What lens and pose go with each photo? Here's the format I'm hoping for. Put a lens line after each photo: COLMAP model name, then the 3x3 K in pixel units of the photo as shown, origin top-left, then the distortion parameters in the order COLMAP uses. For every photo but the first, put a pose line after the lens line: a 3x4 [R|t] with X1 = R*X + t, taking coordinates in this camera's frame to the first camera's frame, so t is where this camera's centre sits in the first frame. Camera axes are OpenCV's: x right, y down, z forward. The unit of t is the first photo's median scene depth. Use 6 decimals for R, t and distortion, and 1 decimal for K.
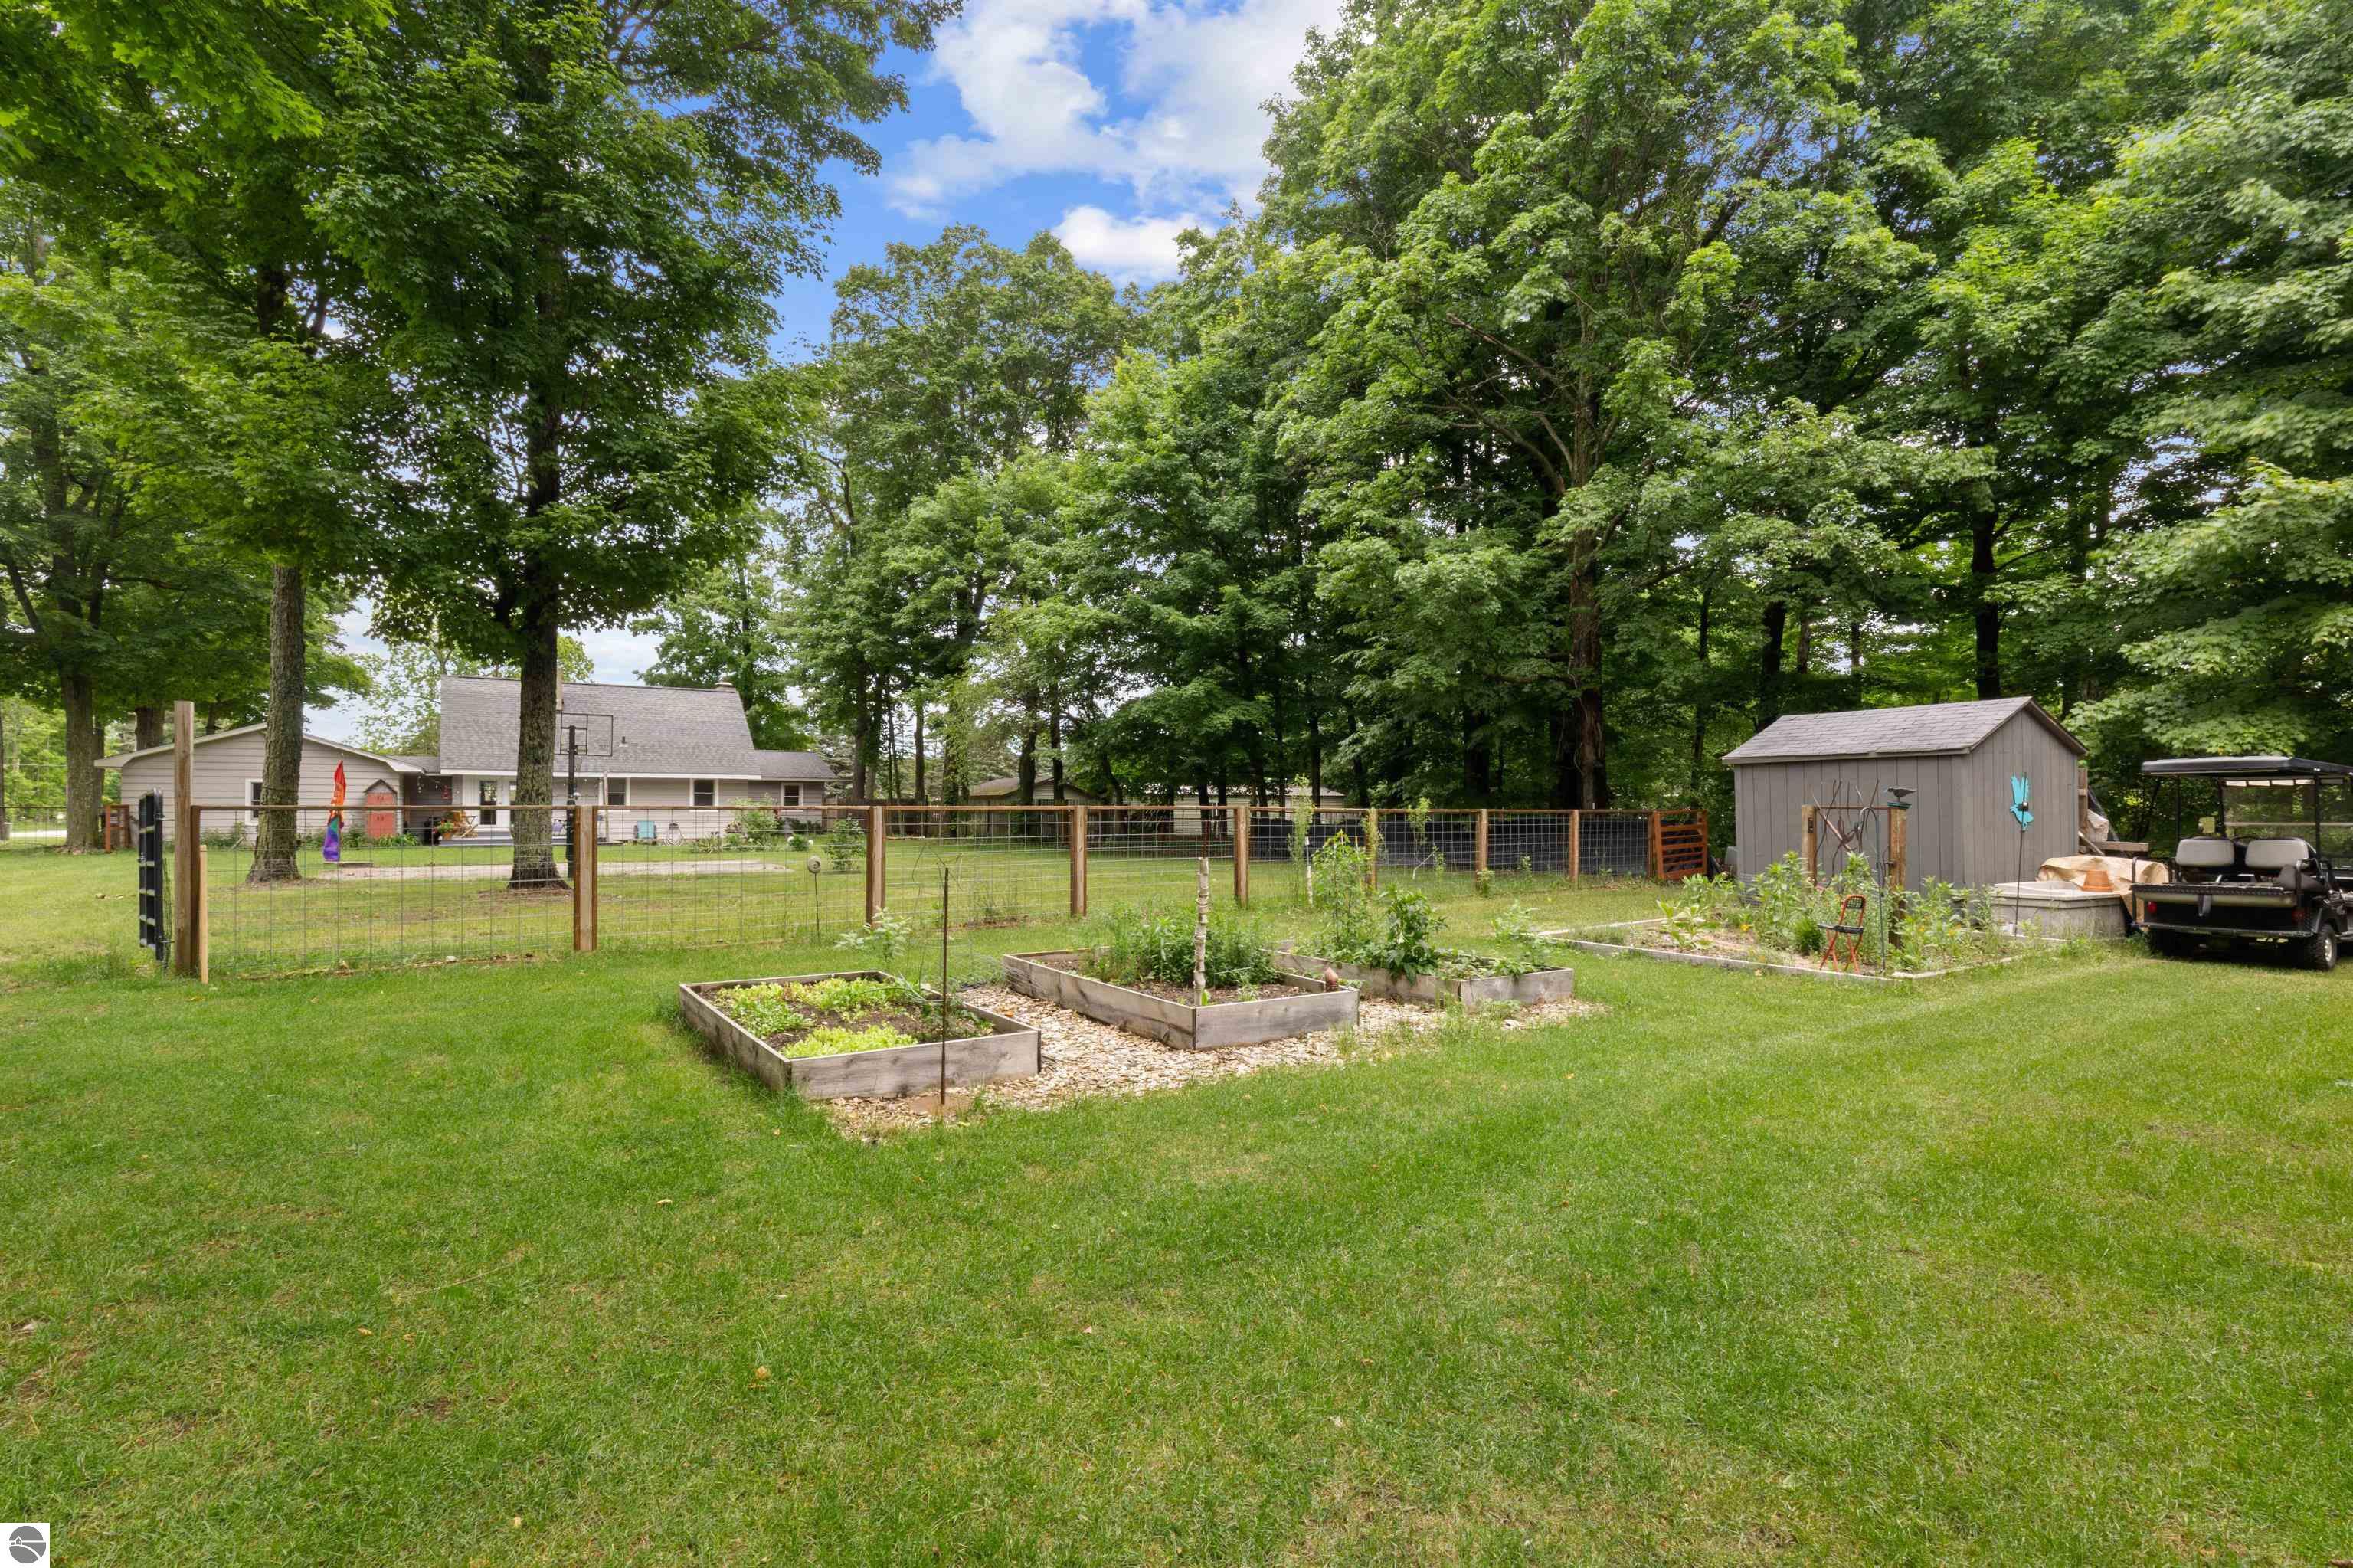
lens RADIAL K [[1118.5, 0, 1176.5], [0, 1118.5, 784.0], [0, 0, 1]] dist [-0.000065, -0.000033]
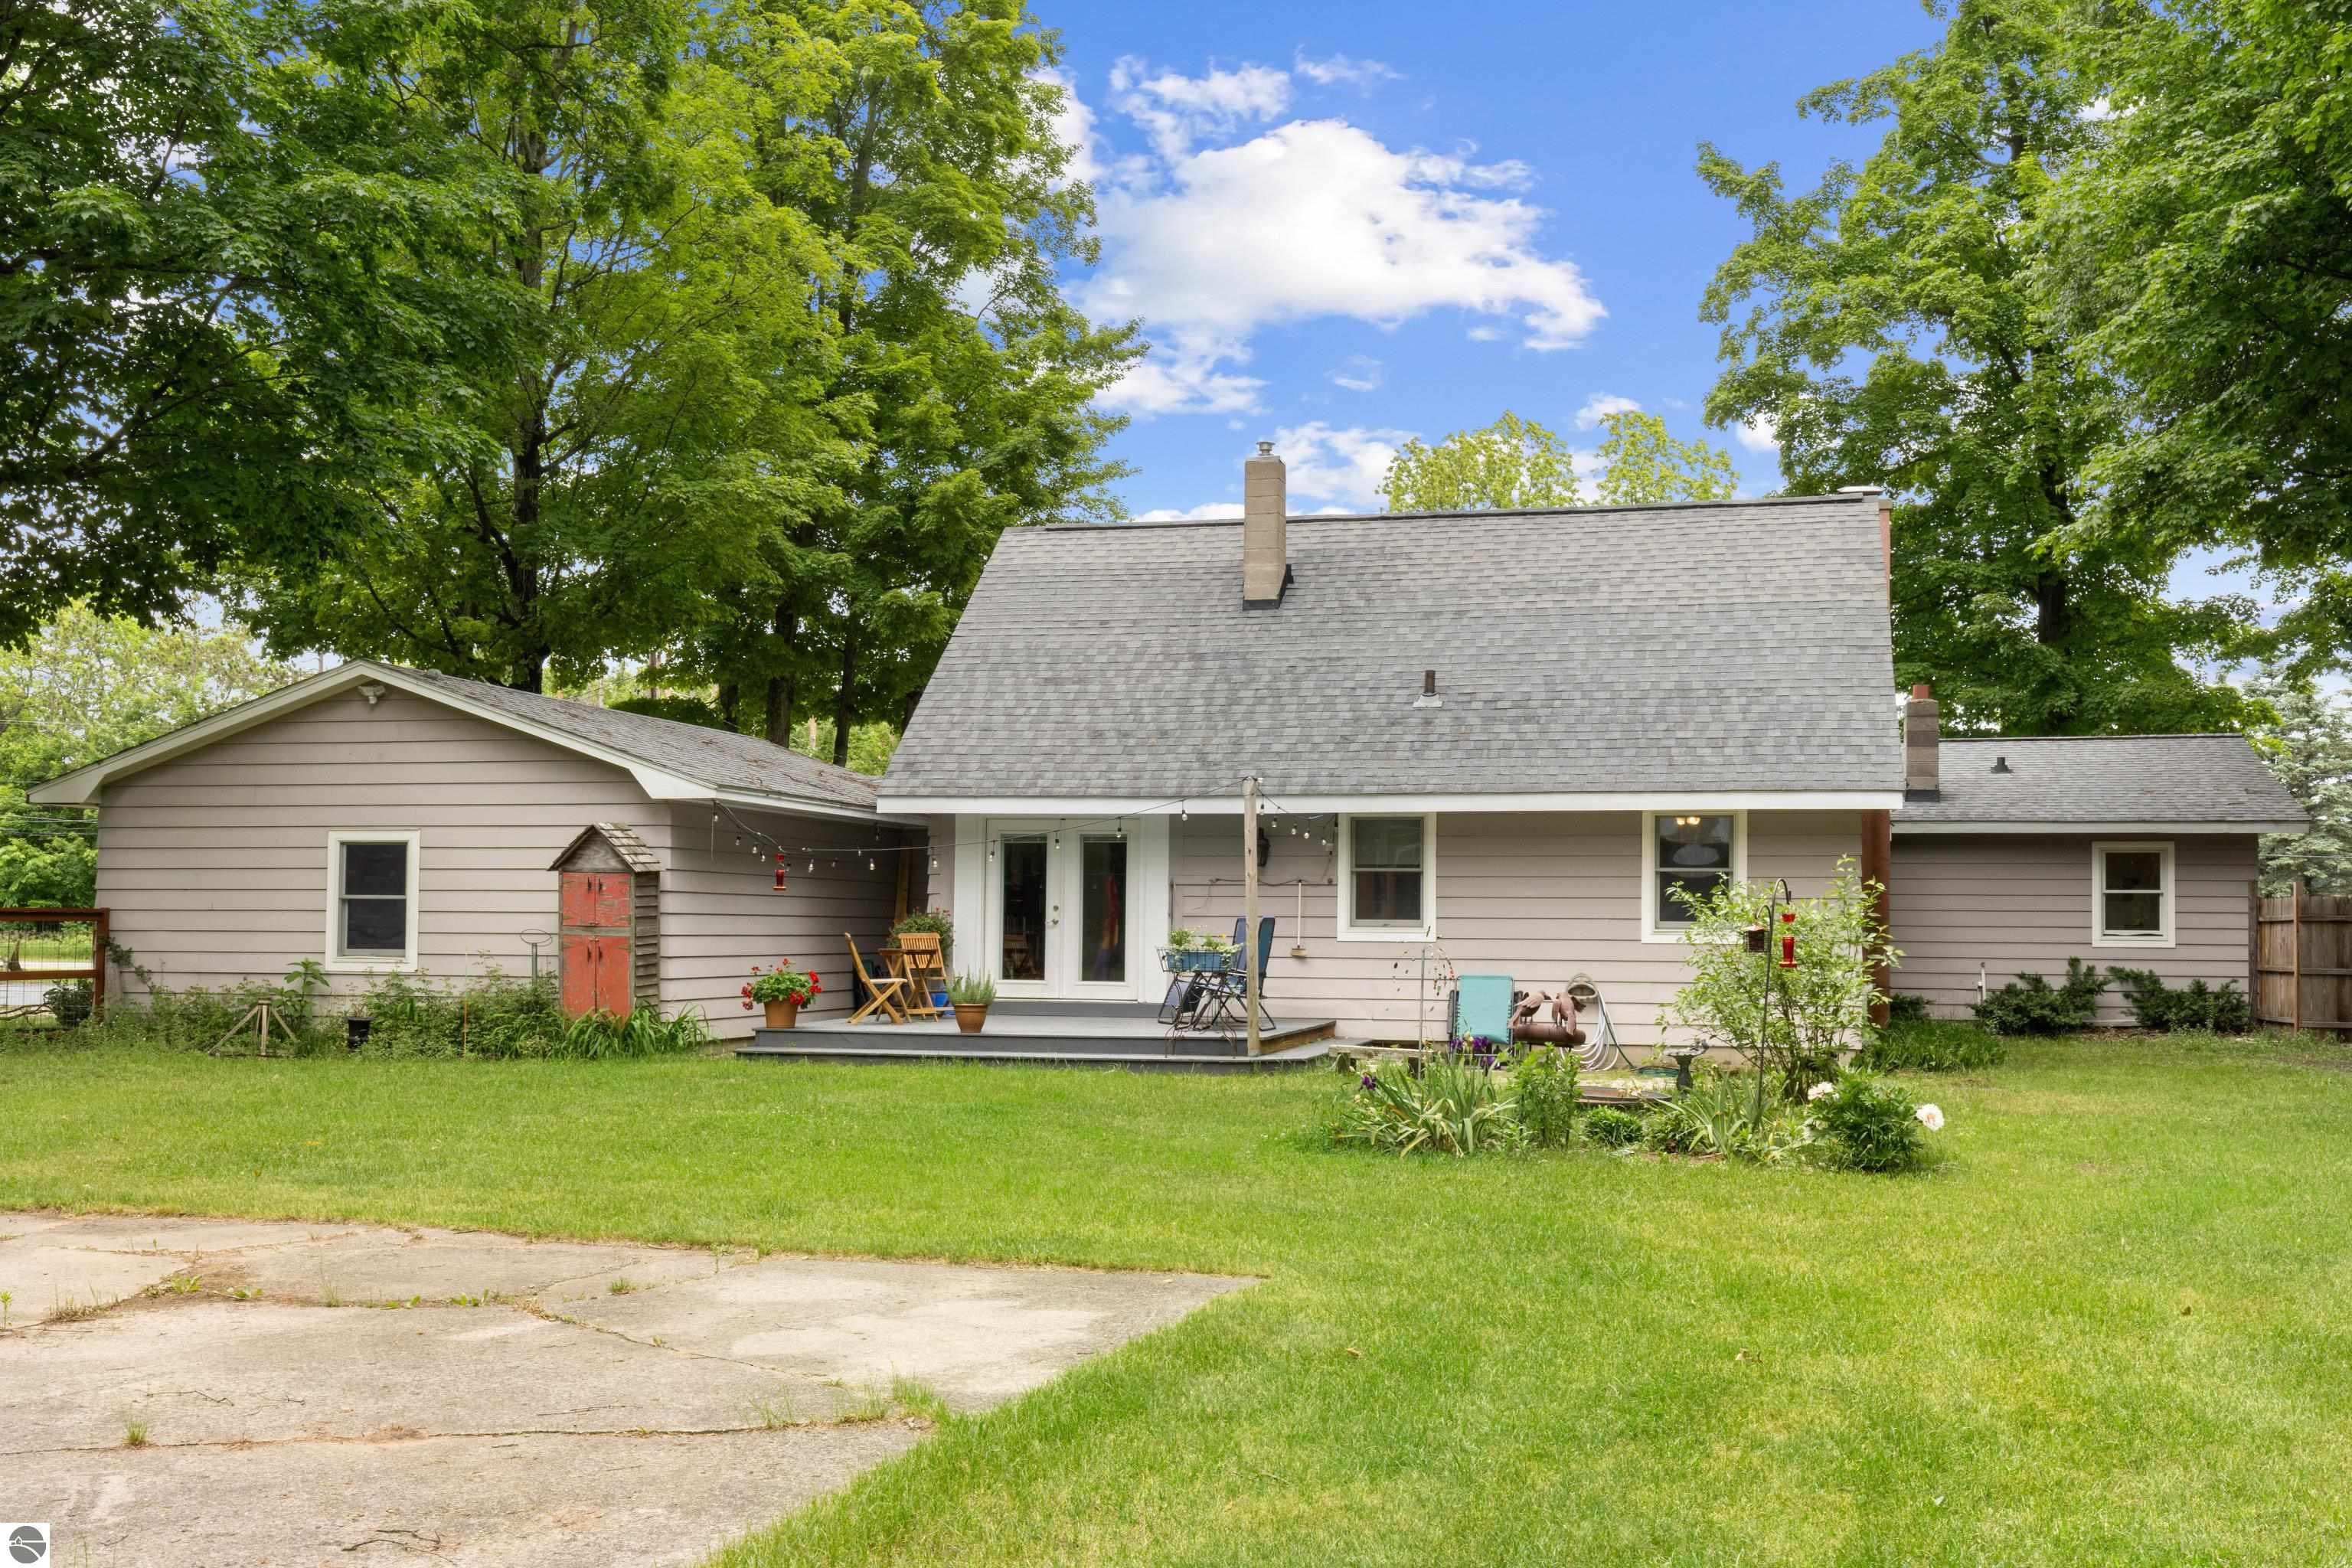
lens RADIAL K [[2451.4, 0, 1176.0], [0, 2451.4, 784.0], [0, 0, 1]] dist [0.002315, 0.000761]
pose [[0.710652, -0.042018, -0.702288, -0.118337], [0.009126, 0.998682, -0.050516, 0.016522], [0.703485, 0.029490, 0.710098, 0.535335]]
